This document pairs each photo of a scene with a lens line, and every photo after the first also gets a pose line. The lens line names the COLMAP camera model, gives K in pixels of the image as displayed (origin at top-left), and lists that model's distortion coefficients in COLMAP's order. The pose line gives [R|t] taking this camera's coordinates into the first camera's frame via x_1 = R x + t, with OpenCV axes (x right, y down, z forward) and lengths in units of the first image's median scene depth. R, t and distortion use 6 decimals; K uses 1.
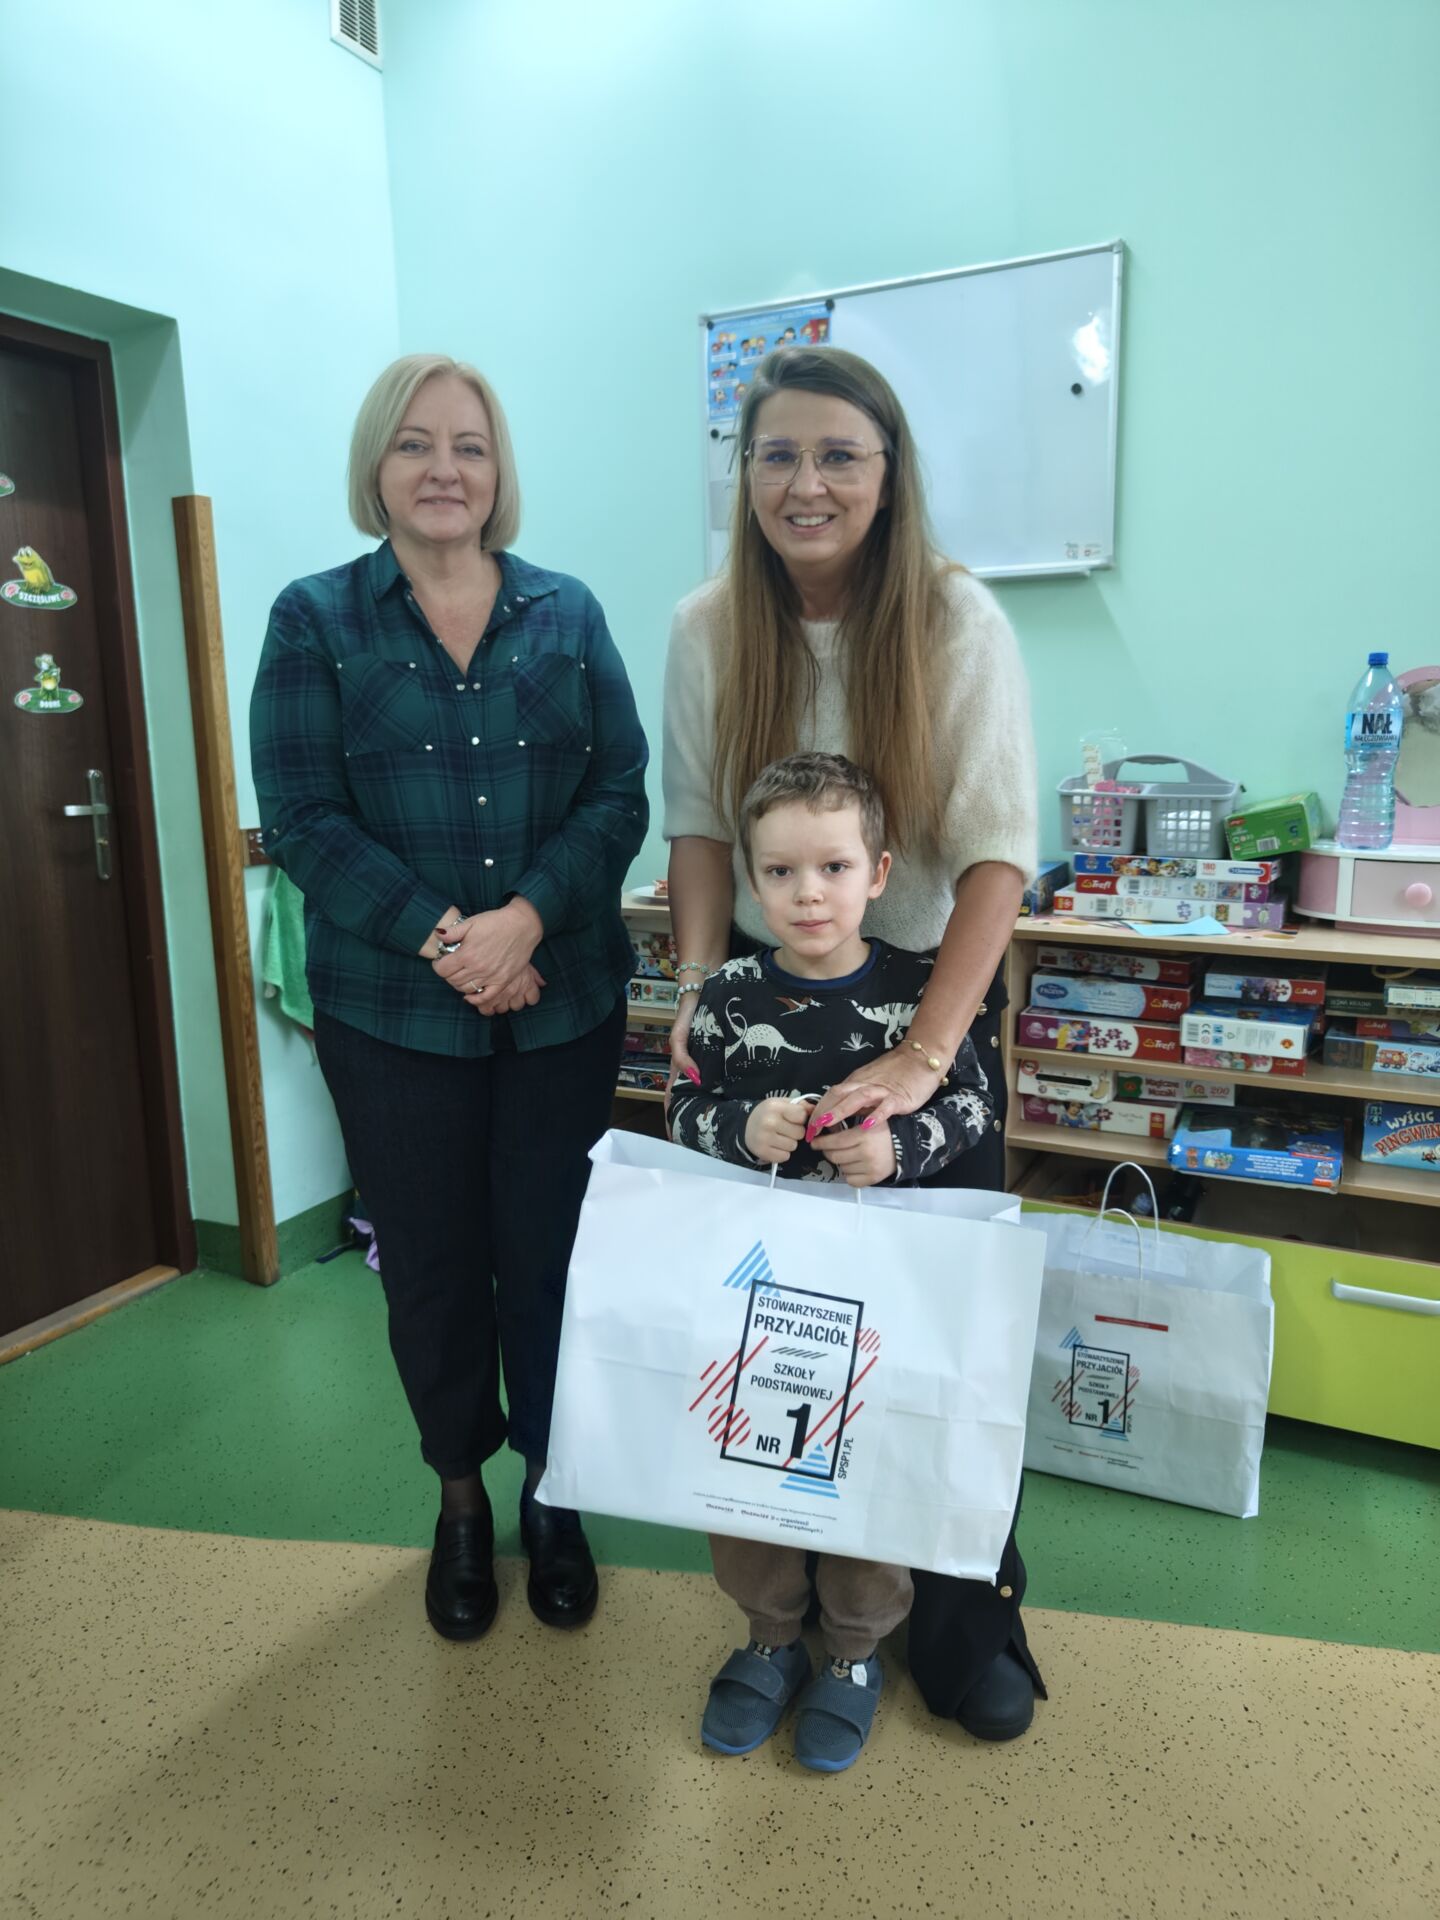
lens RADIAL K [[1367.7, 0, 714.7], [0, 1367.7, 960.7], [0, 0, 1]] dist [0.002616, 0.013283]
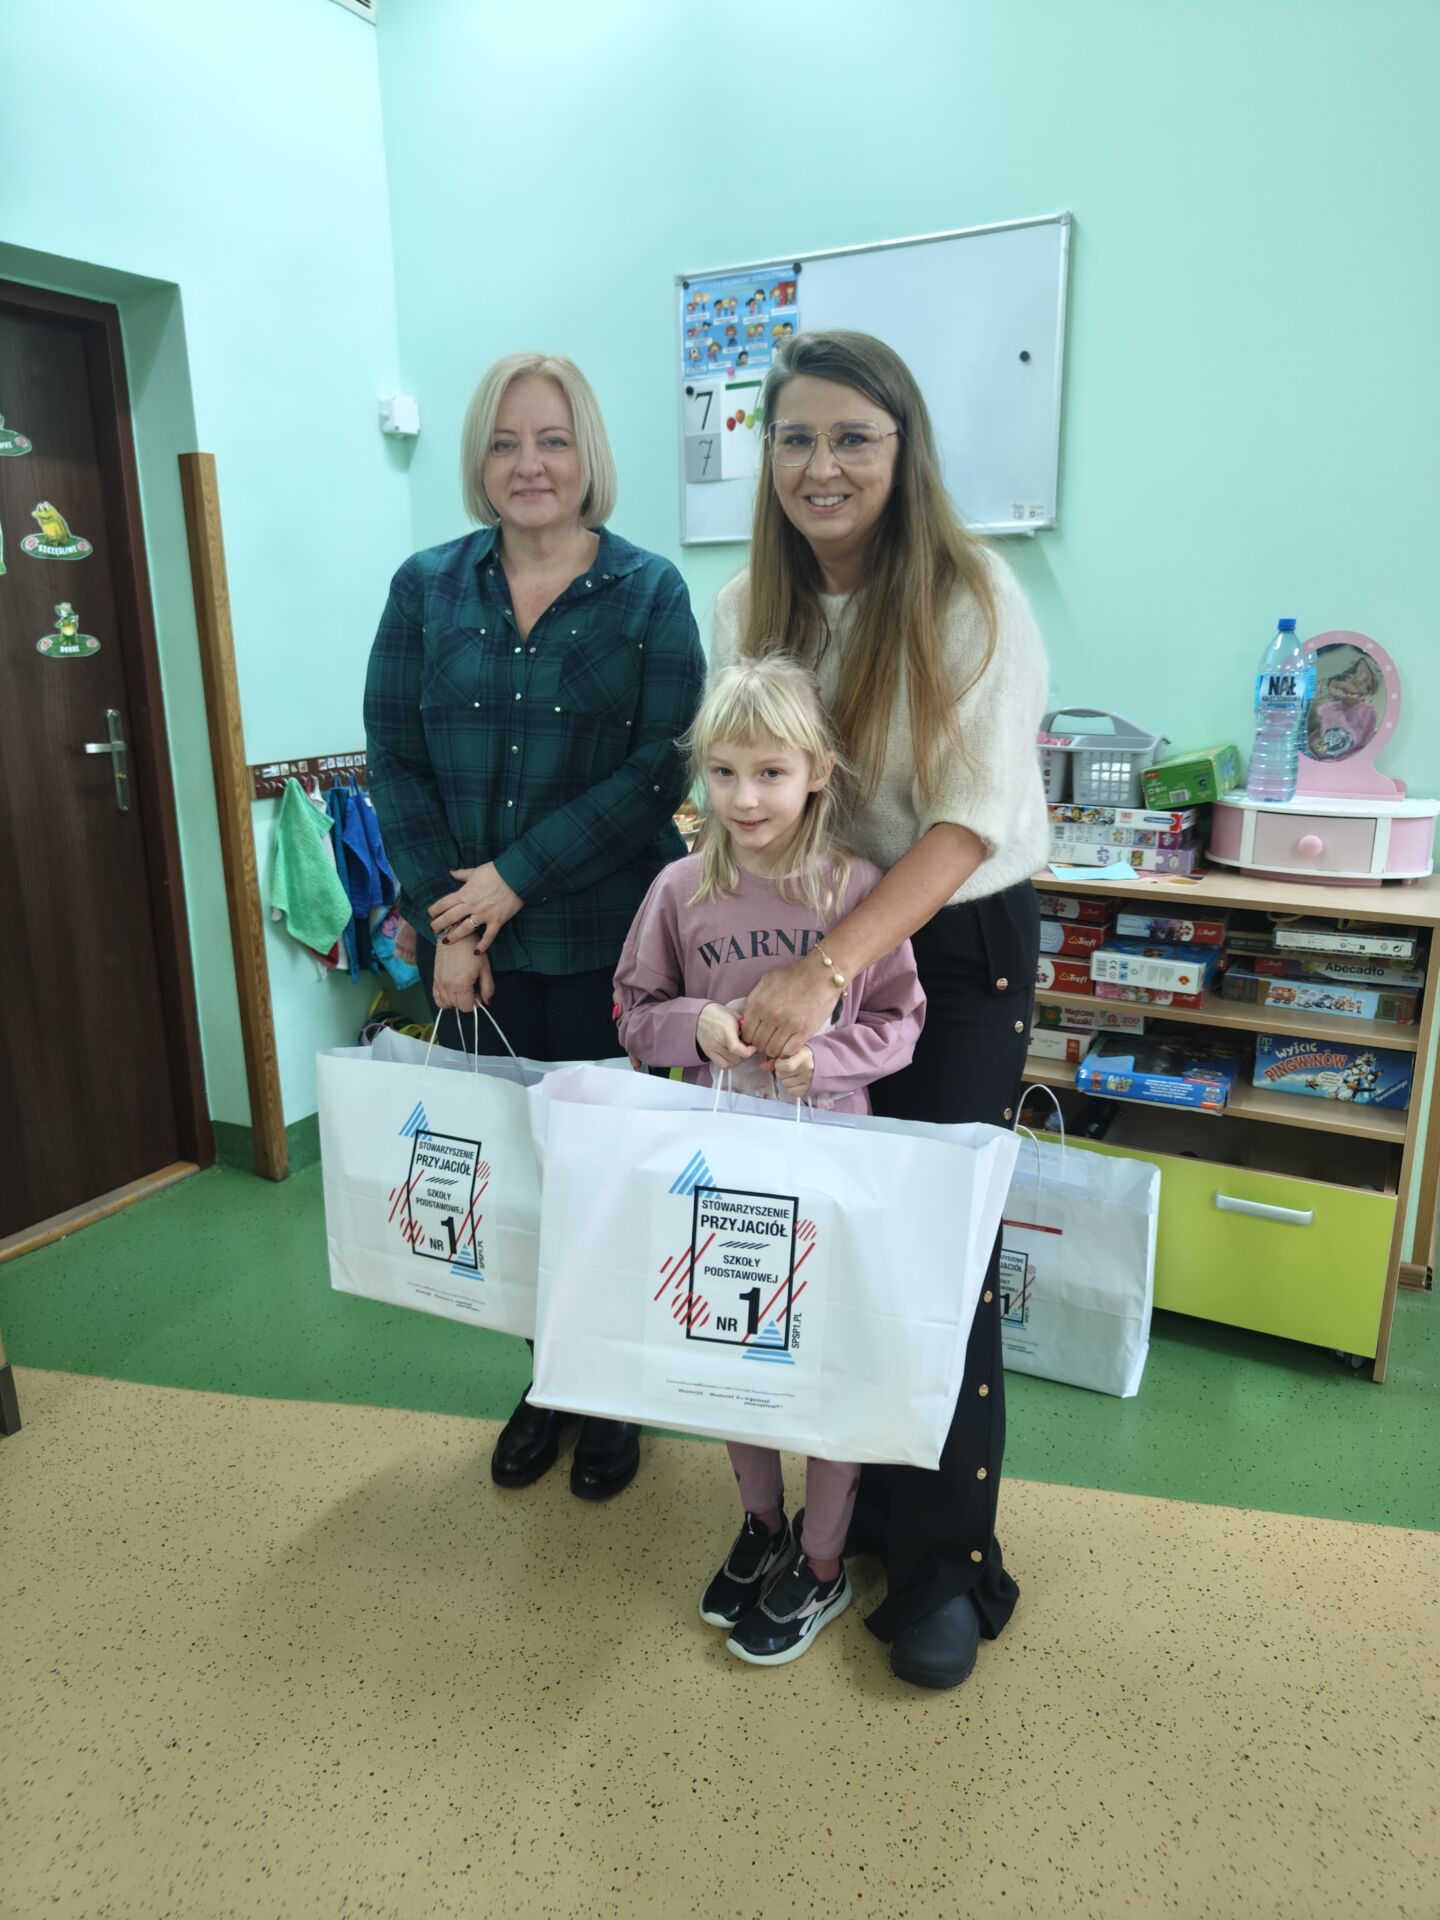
lens RADIAL K [[1367.7, 0, 726.9], [0, 1367.7, 961.3], [0, 0, 1]] dist [0.002616, 0.013283]
pose [[0.999706, 0.013086, -0.020433, 0.069275], [-0.011621, 0.997463, 0.070234, -0.026350], [0.021301, -0.069976, 0.997321, -0.100865]]
